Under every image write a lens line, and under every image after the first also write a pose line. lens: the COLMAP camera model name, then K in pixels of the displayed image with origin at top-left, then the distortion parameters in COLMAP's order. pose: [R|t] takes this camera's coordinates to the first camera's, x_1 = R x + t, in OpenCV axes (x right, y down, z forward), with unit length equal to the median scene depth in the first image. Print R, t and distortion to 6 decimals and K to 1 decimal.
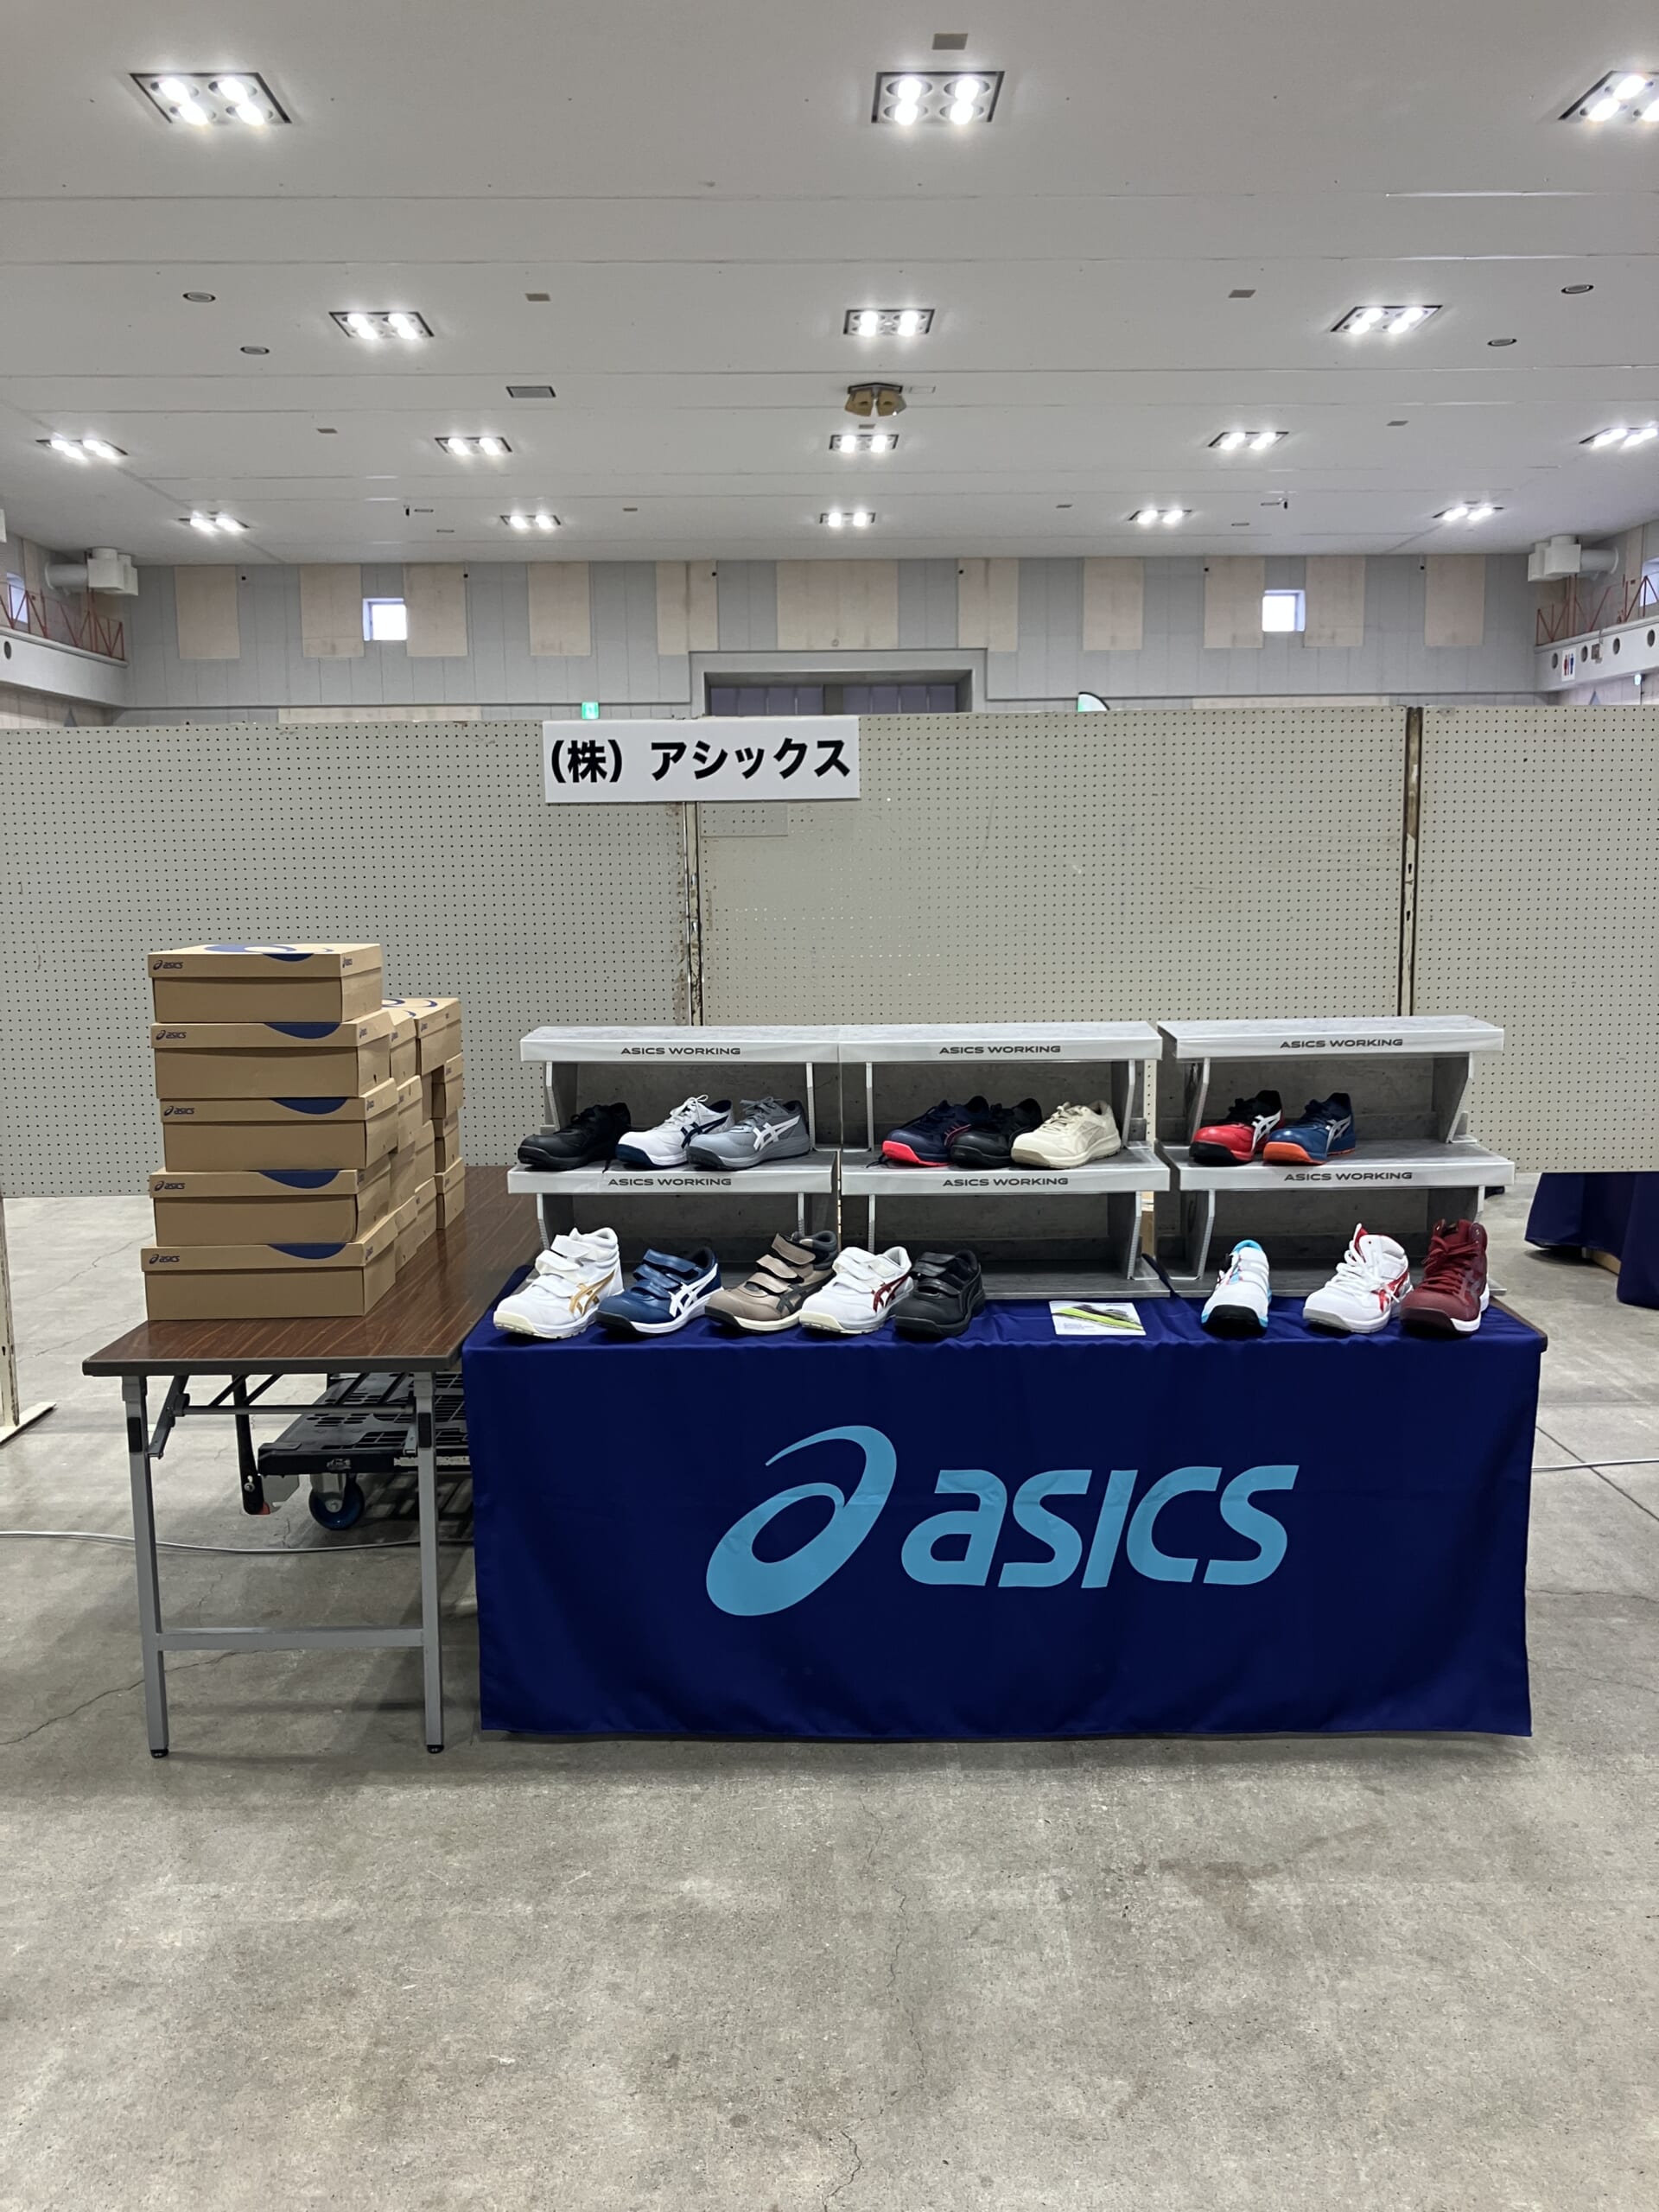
lens RADIAL K [[1819.1, 0, 831.3], [0, 1819.1, 1114.8], [0, 0, 1]] dist [-0.002940, 0.024185]
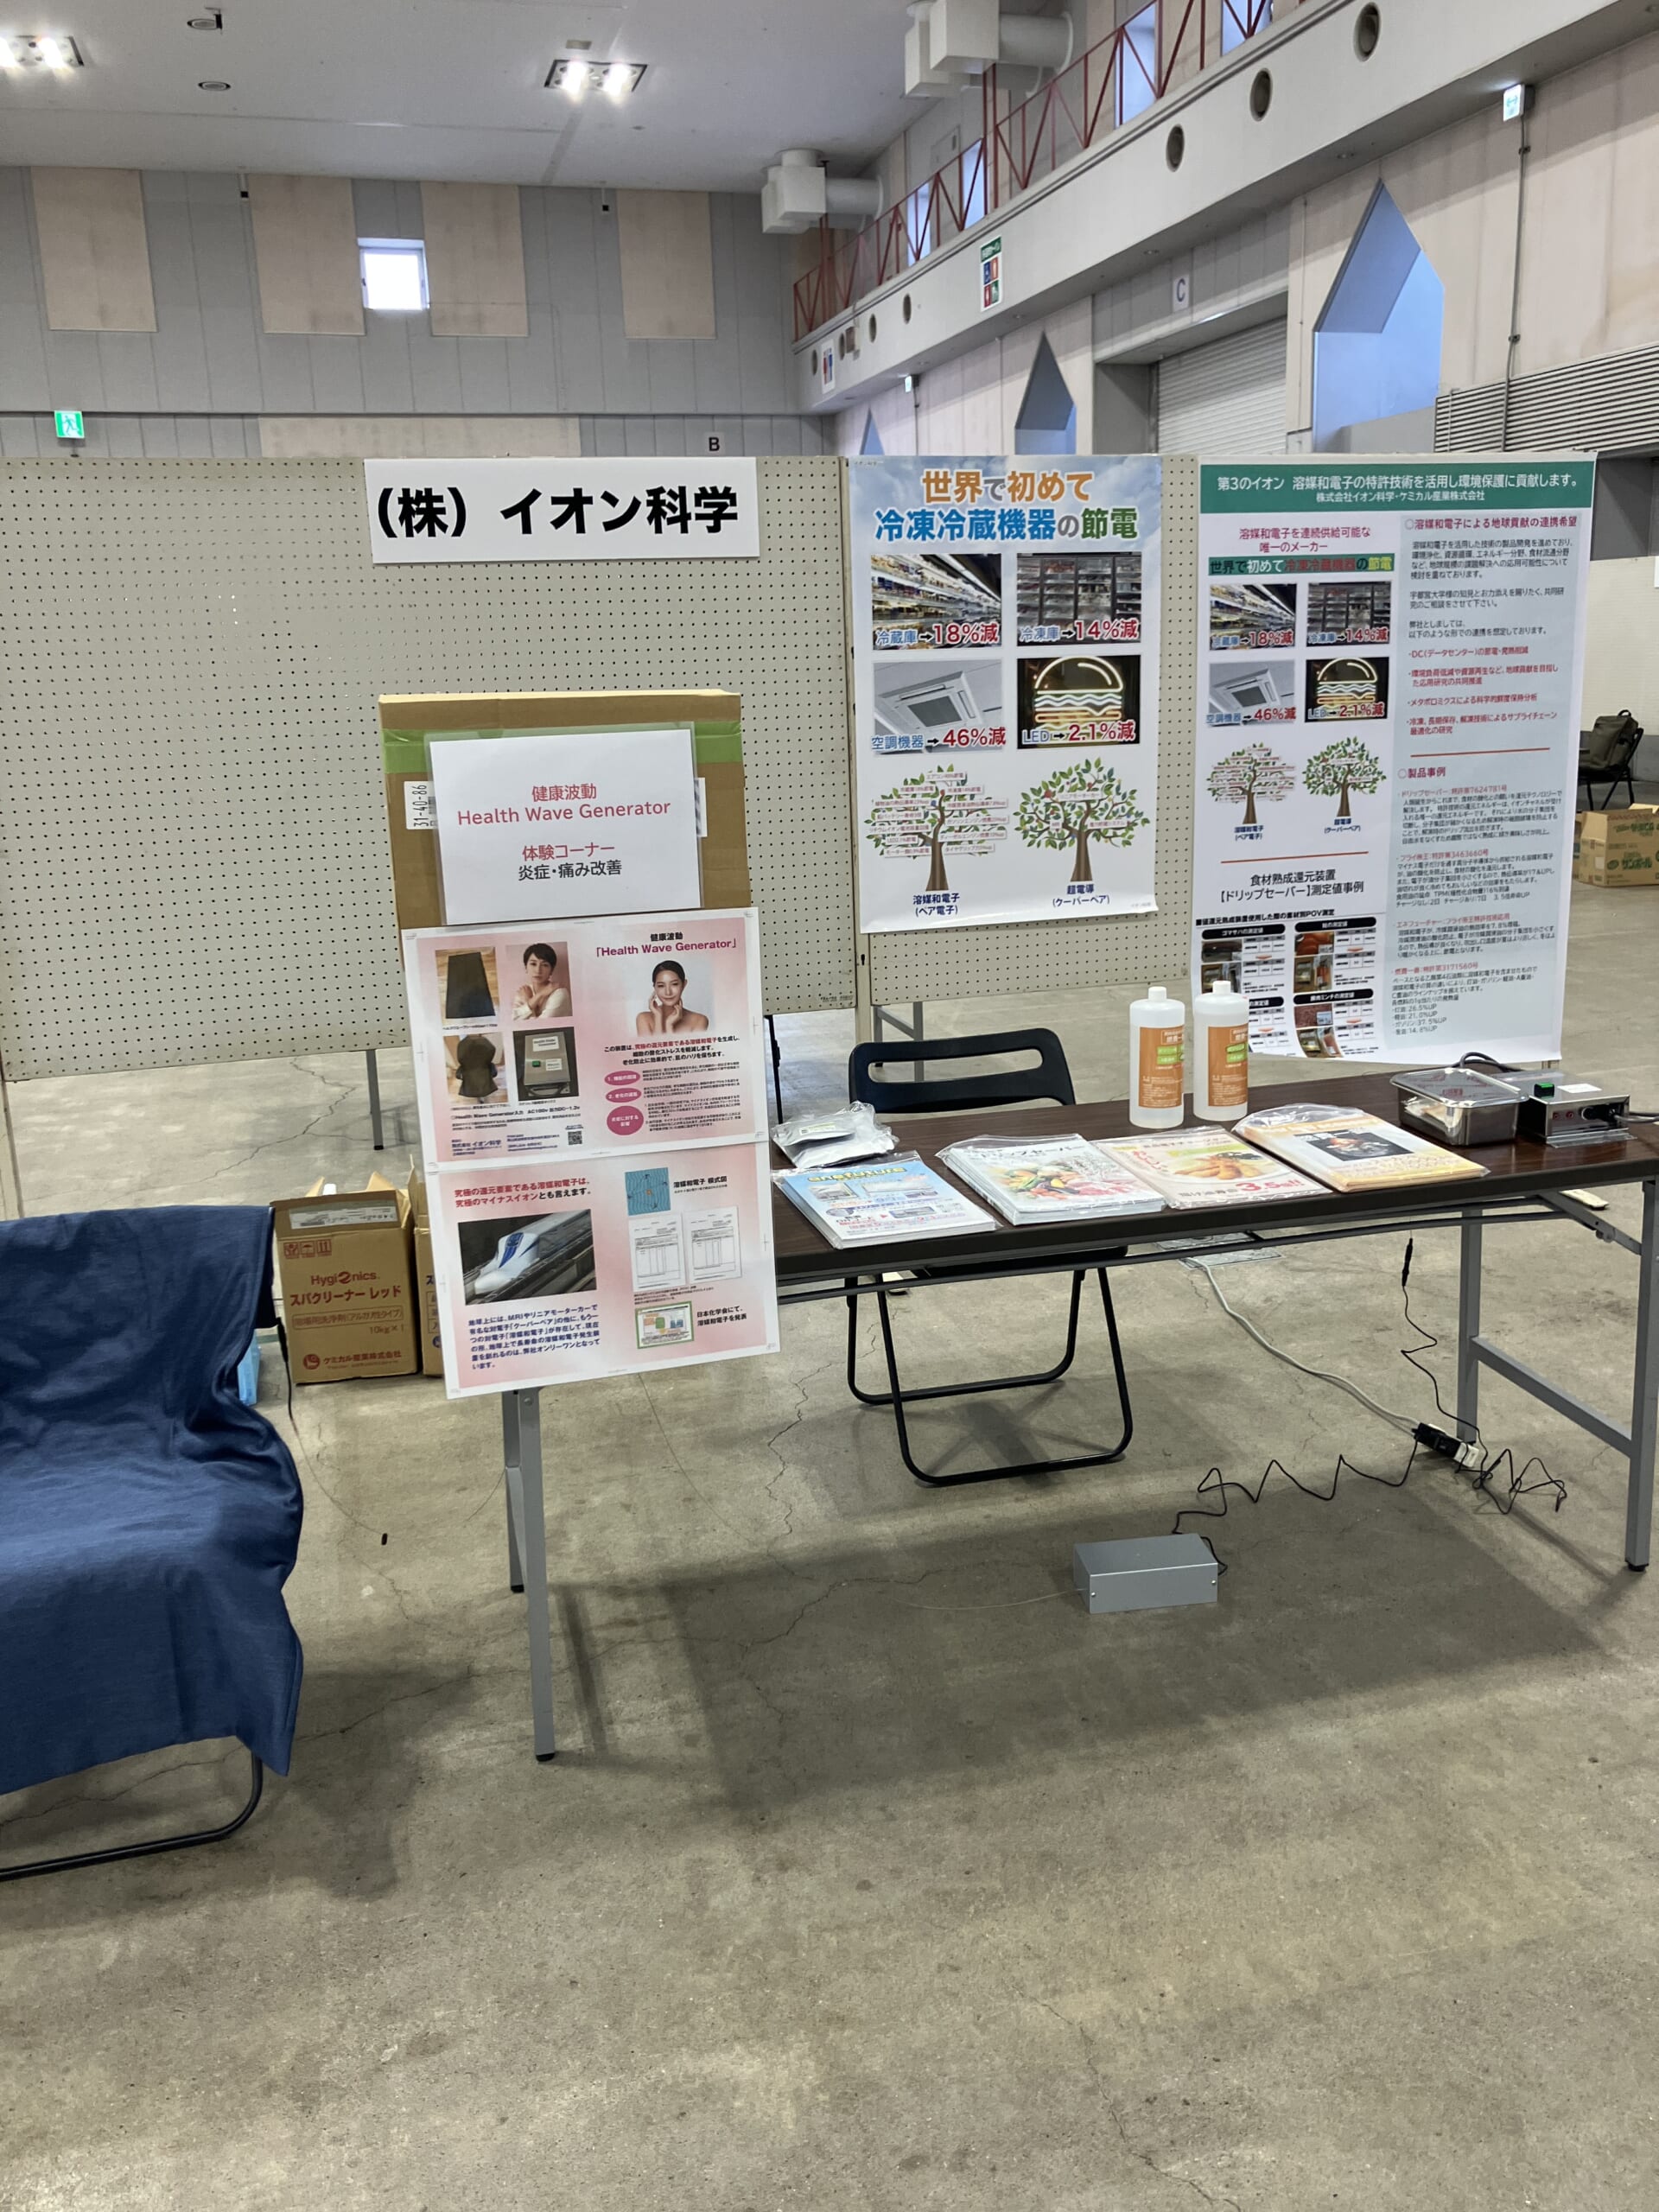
lens RADIAL K [[1819.1, 0, 864.3], [0, 1819.1, 1087.1], [0, 0, 1]] dist [-0.002940, 0.024185]
pose [[0.969731, -0.074240, 0.232617, 0.258813], [0.052913, 0.993913, 0.096627, -0.056167], [-0.238375, -0.081394, 0.967756, 0.363608]]
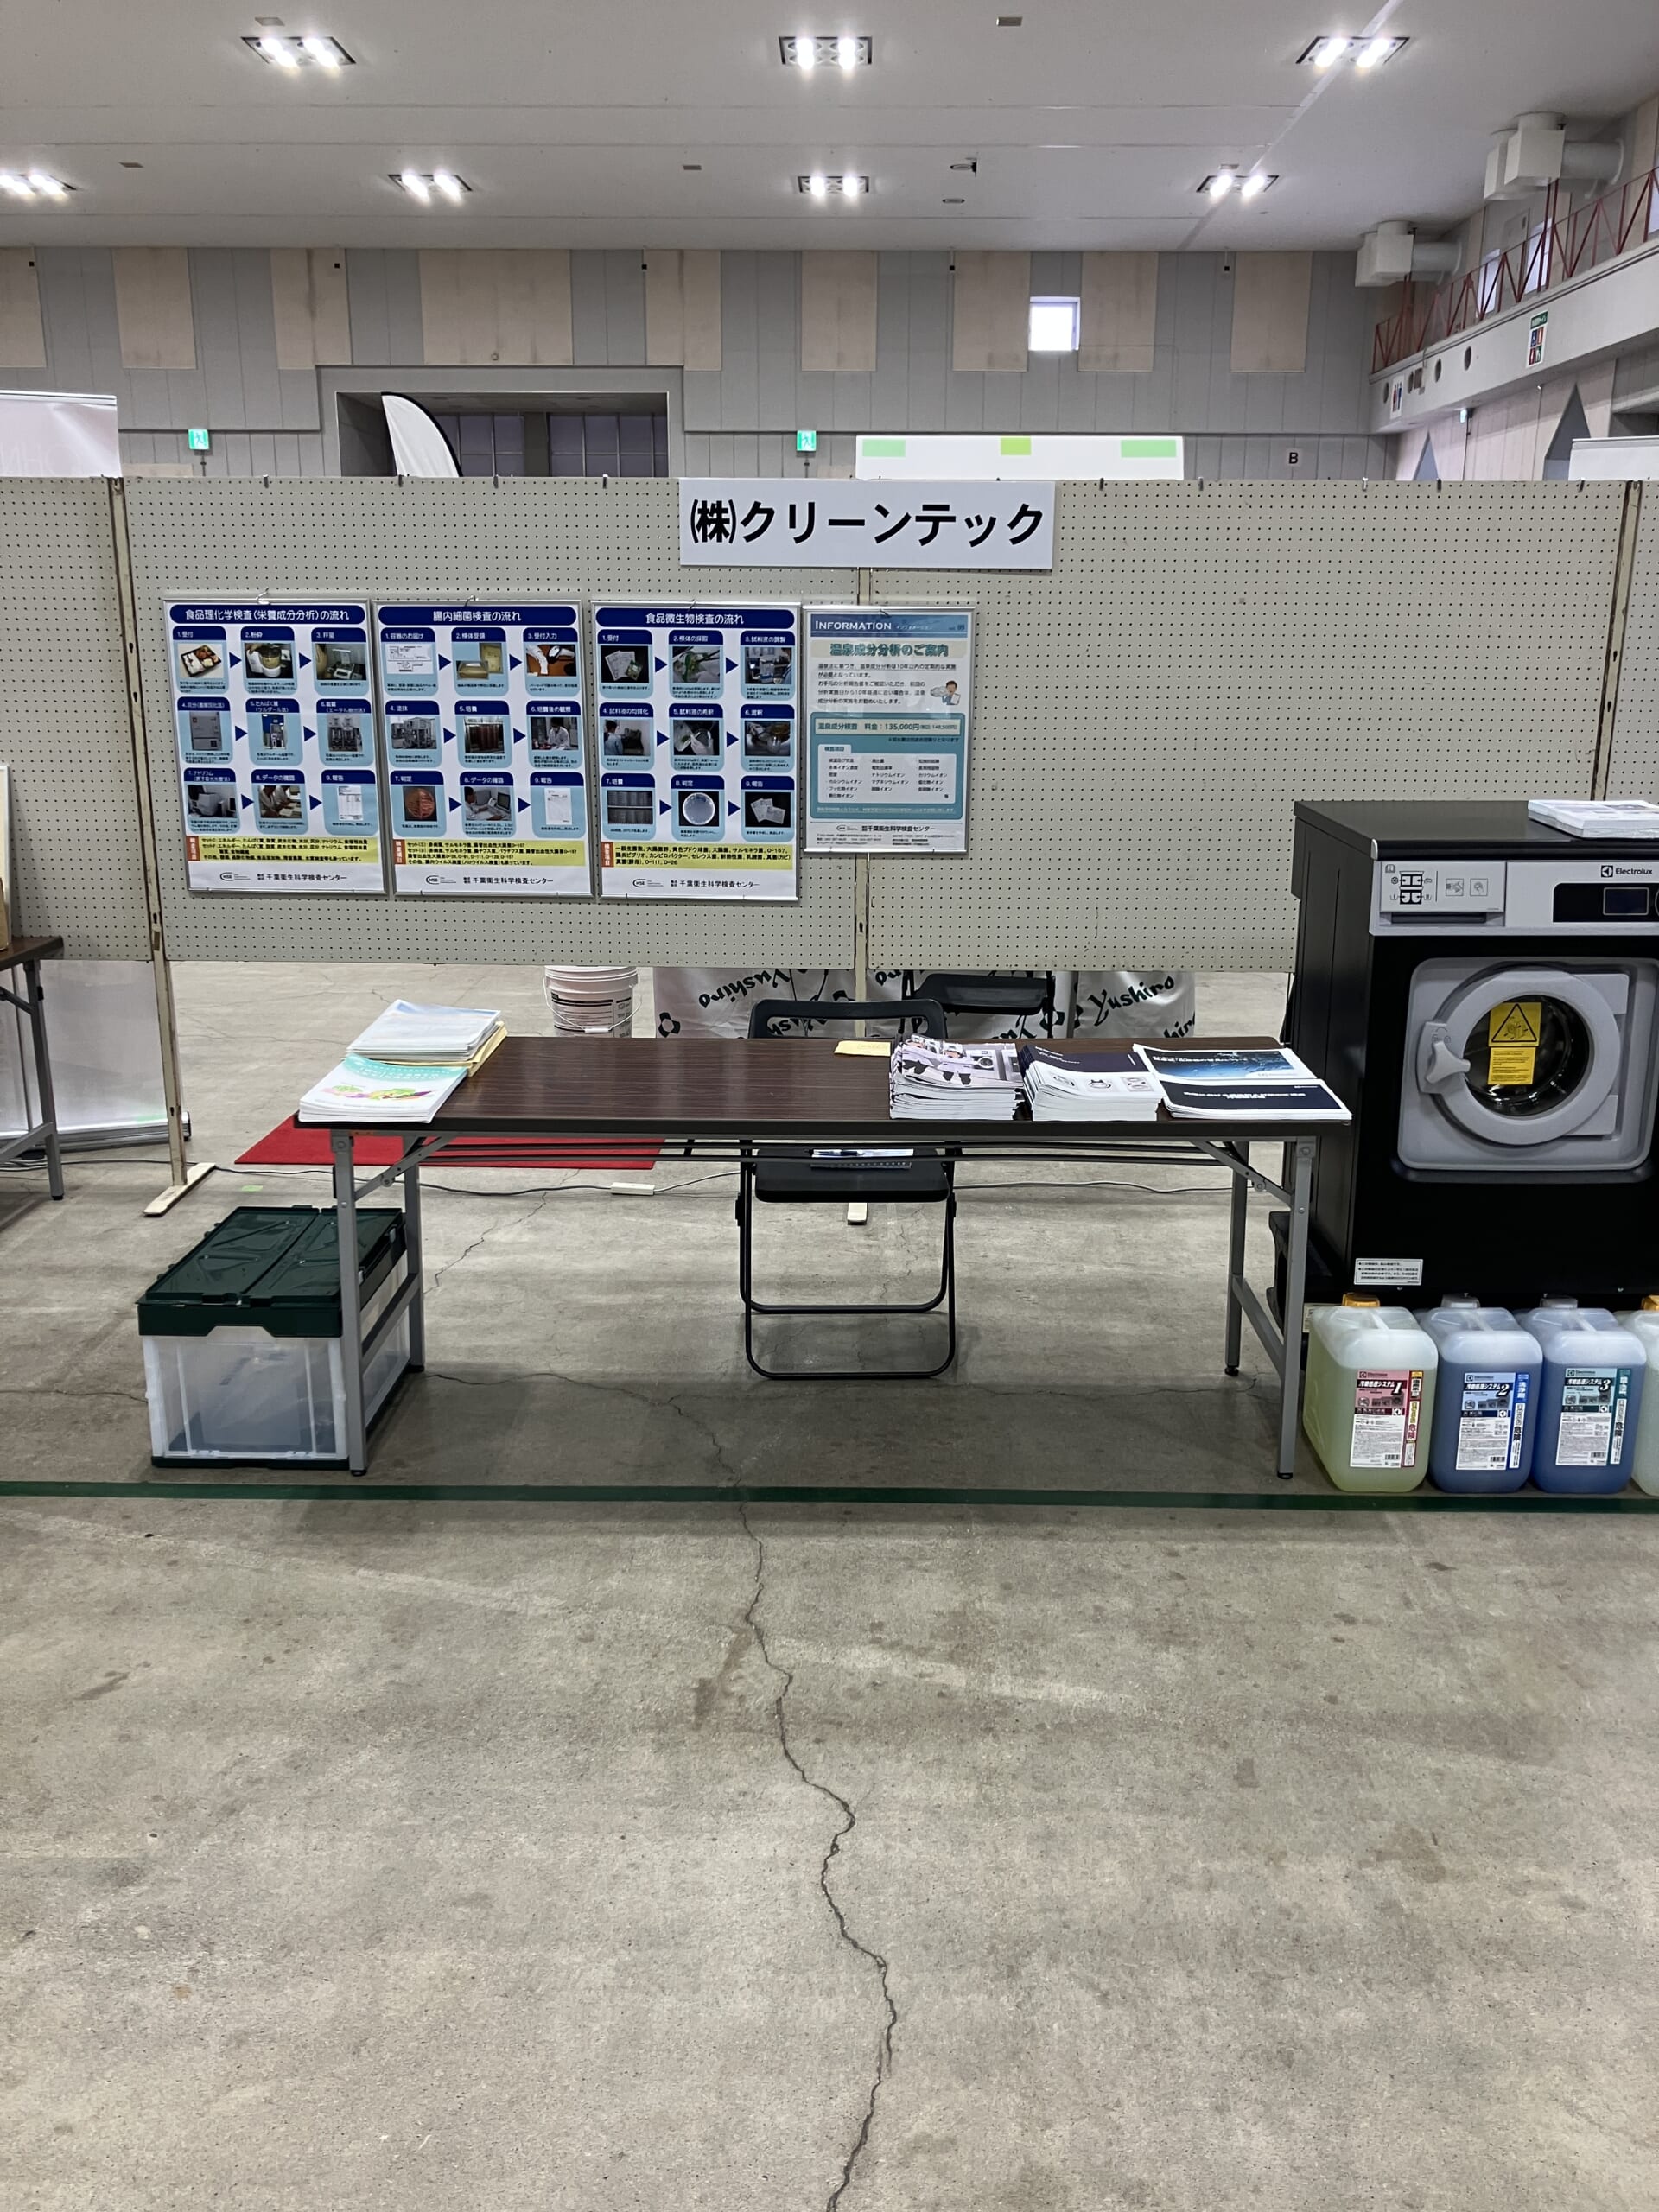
lens RADIAL K [[1819.1, 0, 831.4], [0, 1819.1, 1110.9], [0, 0, 1]] dist [-0.002940, 0.024185]
pose [[0.998482, 0.031397, -0.045246, 0.214118], [-0.025797, 0.992506, 0.119443, -0.028423], [0.048657, -0.118095, 0.991810, 0.173040]]
